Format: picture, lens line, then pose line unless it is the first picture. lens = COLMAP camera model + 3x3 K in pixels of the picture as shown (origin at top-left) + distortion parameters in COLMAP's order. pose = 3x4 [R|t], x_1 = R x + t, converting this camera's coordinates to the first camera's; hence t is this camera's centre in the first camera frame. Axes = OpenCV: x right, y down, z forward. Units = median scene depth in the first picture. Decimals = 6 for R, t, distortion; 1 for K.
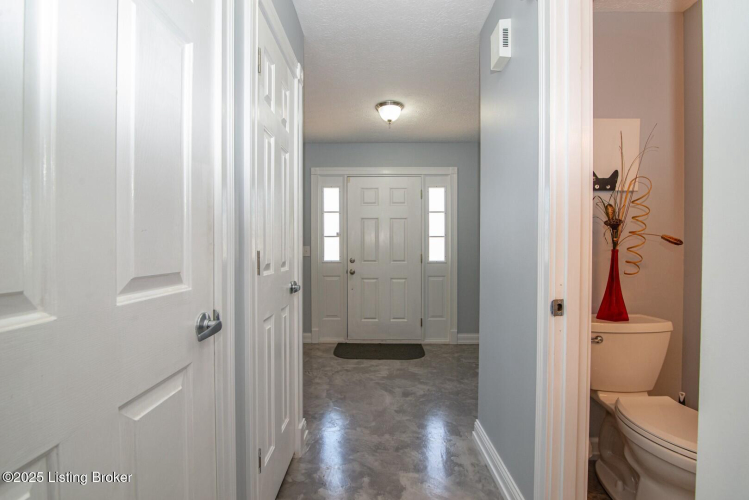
lens RADIAL K [[344.8, 0, 372.9], [0, 344.8, 247.1], [0, 0, 1]] dist [-0.016036, 0.000062]
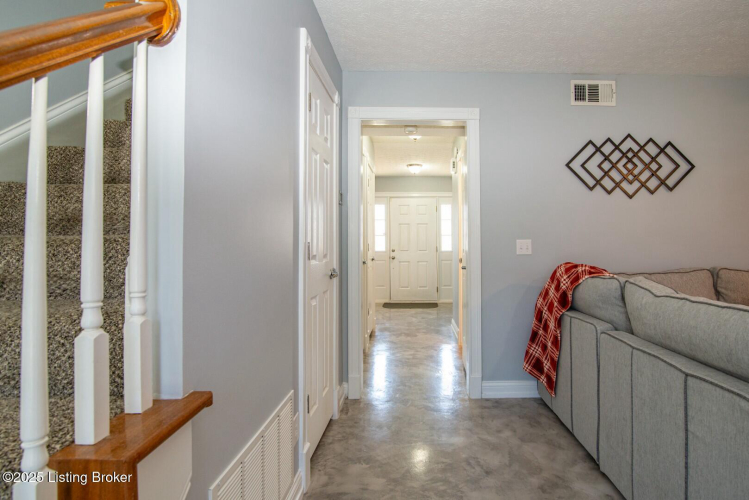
lens RADIAL K [[344.8, 0, 372.9], [0, 344.8, 247.1], [0, 0, 1]] dist [-0.016036, 0.000062]
pose [[0.998518, -0.012438, -0.052983, -0.063718], [0.013839, 0.999562, 0.026151, -0.017654], [0.052635, -0.026846, 0.998253, -0.543392]]
